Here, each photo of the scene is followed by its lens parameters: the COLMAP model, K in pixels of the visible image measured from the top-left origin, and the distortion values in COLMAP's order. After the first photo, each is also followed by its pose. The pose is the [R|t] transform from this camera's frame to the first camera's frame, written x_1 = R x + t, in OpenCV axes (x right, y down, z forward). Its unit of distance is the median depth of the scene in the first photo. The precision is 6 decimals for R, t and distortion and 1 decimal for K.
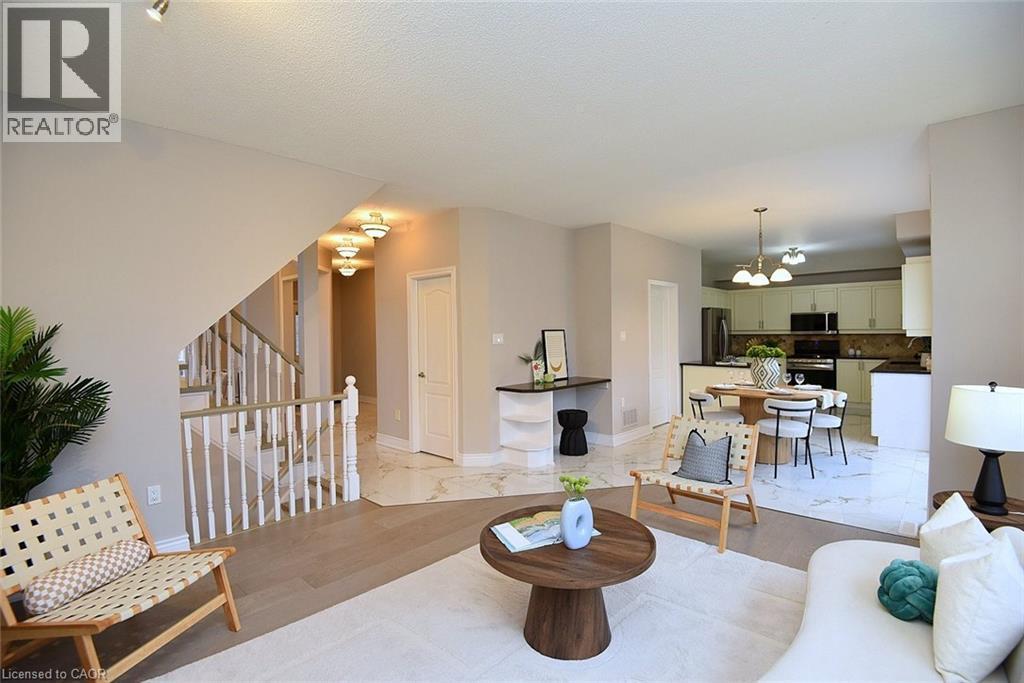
lens RADIAL K [[471.9, 0, 514.0], [0, 471.9, 337.6], [0, 0, 1]] dist [-0.036040, -0.001842]
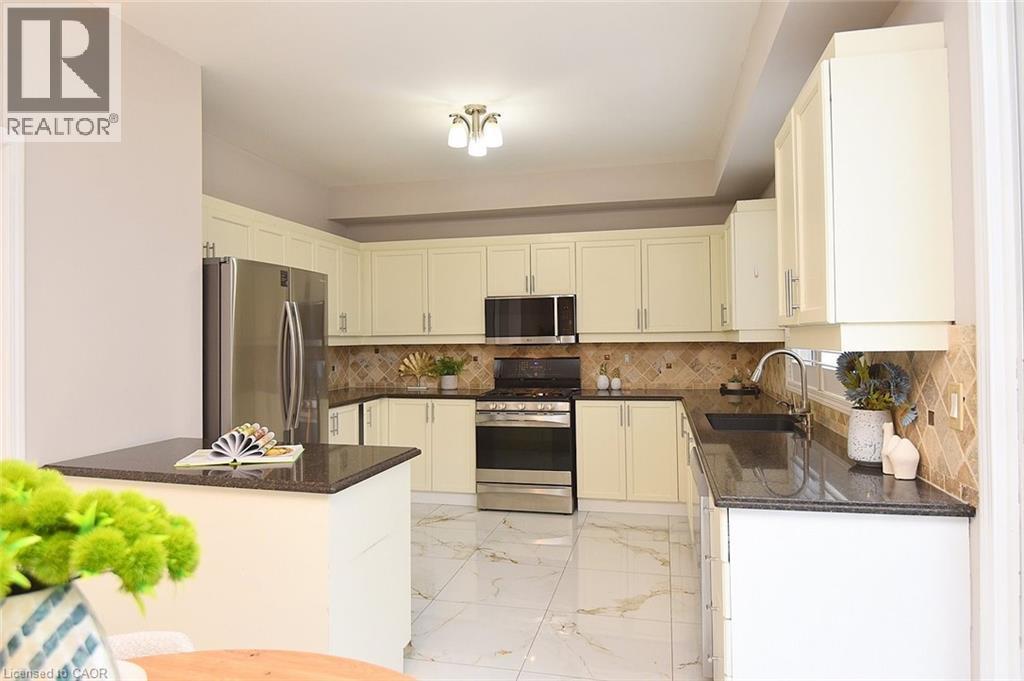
lens RADIAL K [[628.8, 0, 508.8], [0, 628.8, 334.5], [0, 0, 1]] dist [0.009740, 0.000854]
pose [[0.869118, 0.002962, 0.494596, 0.341606], [0.008883, 0.999727, -0.021597, -0.003757], [-0.494525, 0.023164, 0.868855, 0.505471]]
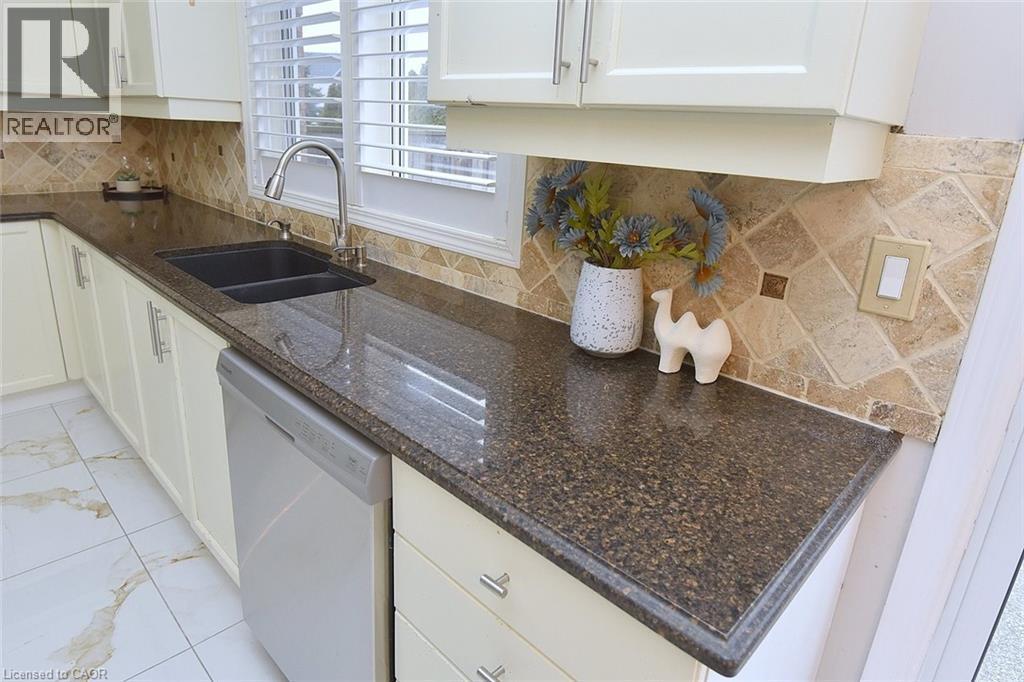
lens RADIAL K [[604.6, 0, 488.2], [0, 604.6, 315.1], [0, 0, 1]] dist [-0.020066, -0.002690]
pose [[0.038622, -0.286513, 0.957297, 0.450165], [-0.043676, 0.956613, 0.288070, -0.006281], [-0.998299, -0.052937, 0.024432, 0.678553]]
